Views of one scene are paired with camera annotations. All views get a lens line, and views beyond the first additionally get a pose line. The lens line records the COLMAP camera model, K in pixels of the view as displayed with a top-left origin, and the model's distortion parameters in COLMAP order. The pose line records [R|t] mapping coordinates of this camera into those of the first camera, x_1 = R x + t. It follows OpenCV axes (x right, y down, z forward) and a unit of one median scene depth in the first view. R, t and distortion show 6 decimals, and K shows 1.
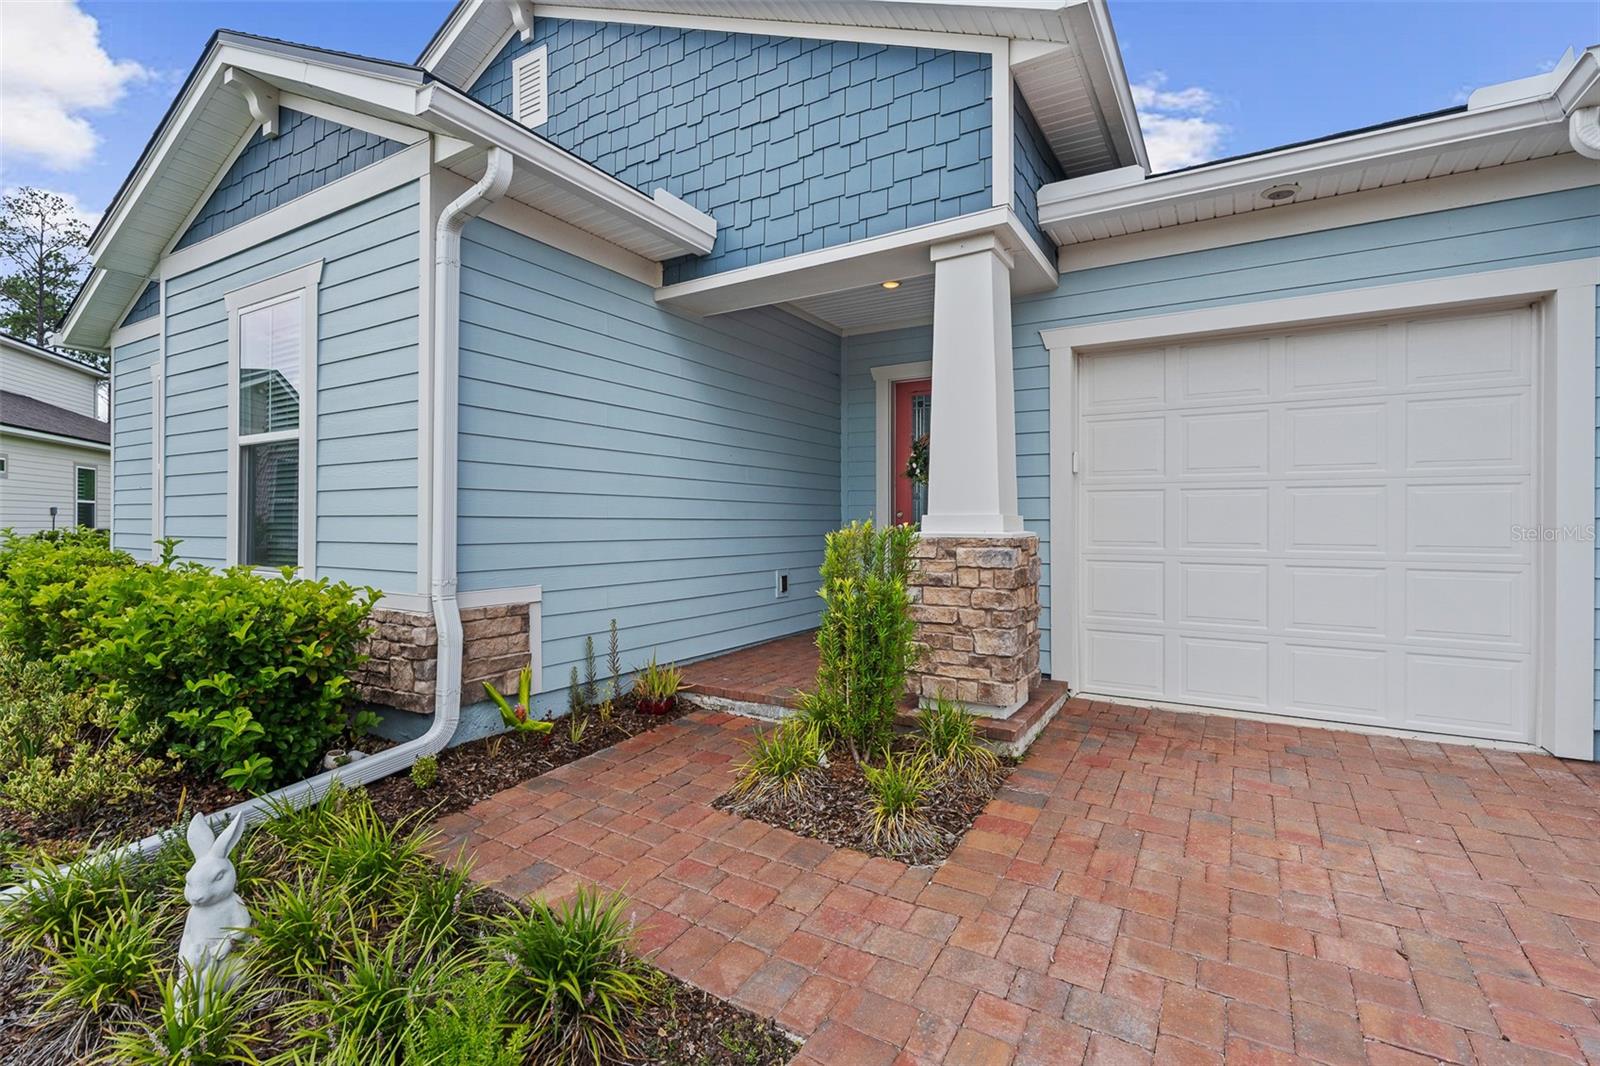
lens RADIAL K [[733.0, 0, 801.7], [0, 733.0, 516.8], [0, 0, 1]] dist [-0.003133, 0.000484]
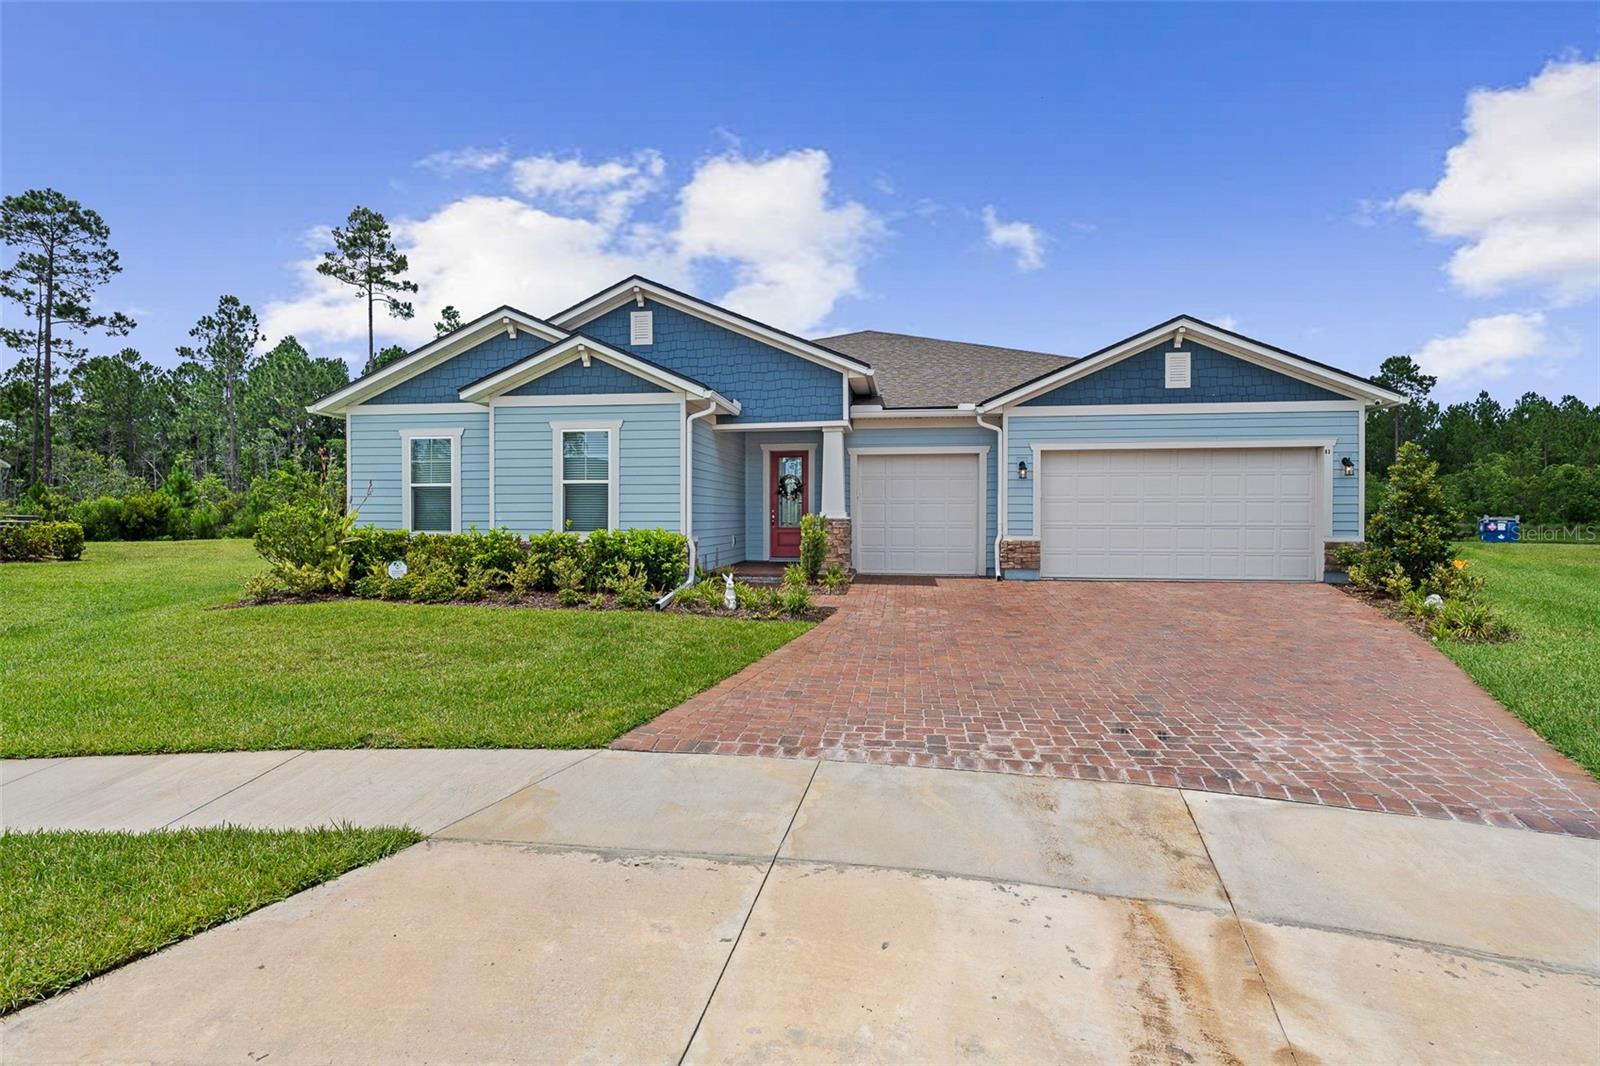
lens RADIAL K [[733.0, 0, 801.7], [0, 733.0, 516.8], [0, 0, 1]] dist [-0.003133, 0.000484]
pose [[0.923846, -0.000618, 0.382765, -1.091644], [-0.001917, 0.999979, 0.006240, -0.001404], [-0.382760, -0.006499, 0.923825, -1.846137]]
